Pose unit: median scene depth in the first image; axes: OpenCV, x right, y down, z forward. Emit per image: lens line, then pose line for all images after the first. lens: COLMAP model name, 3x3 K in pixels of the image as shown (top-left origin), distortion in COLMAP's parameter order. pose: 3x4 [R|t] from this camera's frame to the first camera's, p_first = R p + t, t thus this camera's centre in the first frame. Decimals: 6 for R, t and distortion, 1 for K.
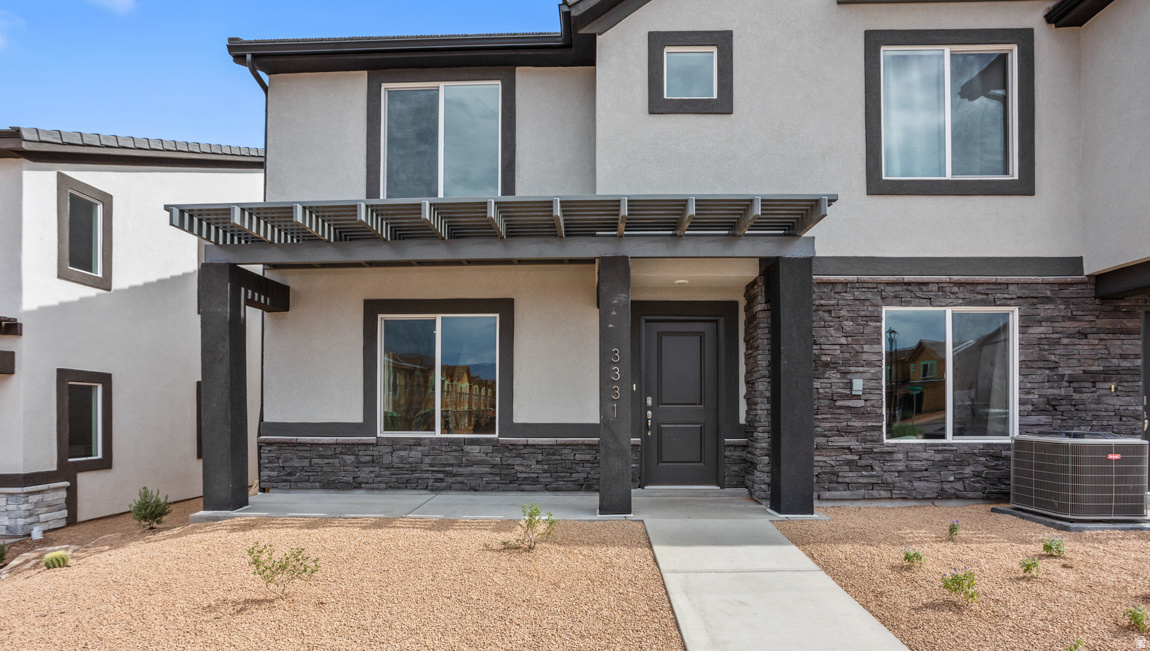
lens RADIAL K [[596.8, 0, 573.0], [0, 596.8, 399.9], [0, 0, 1]] dist [-0.054787, 0.033173]
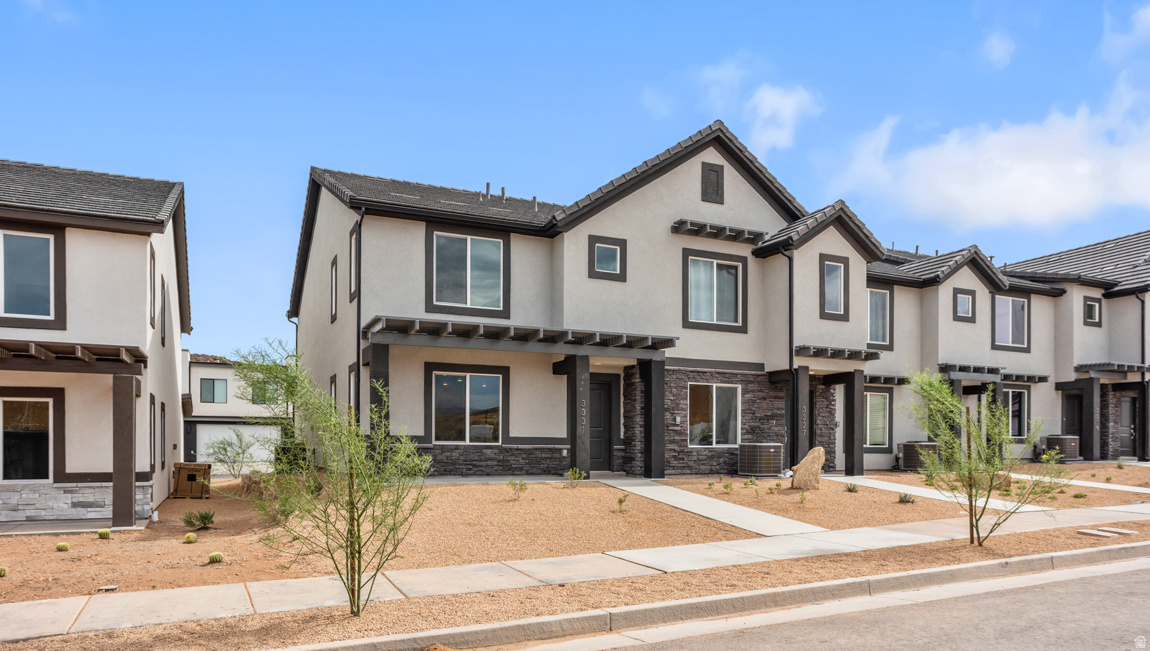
lens RADIAL K [[835.4, 0, 574.0], [0, 835.4, 385.7], [0, 0, 1]] dist [-0.016196, 0.001142]
pose [[0.886840, 0.037351, 0.460564, -1.155784], [-0.016819, 0.998676, -0.048605, 0.005146], [-0.461770, 0.035359, 0.886295, -1.389900]]
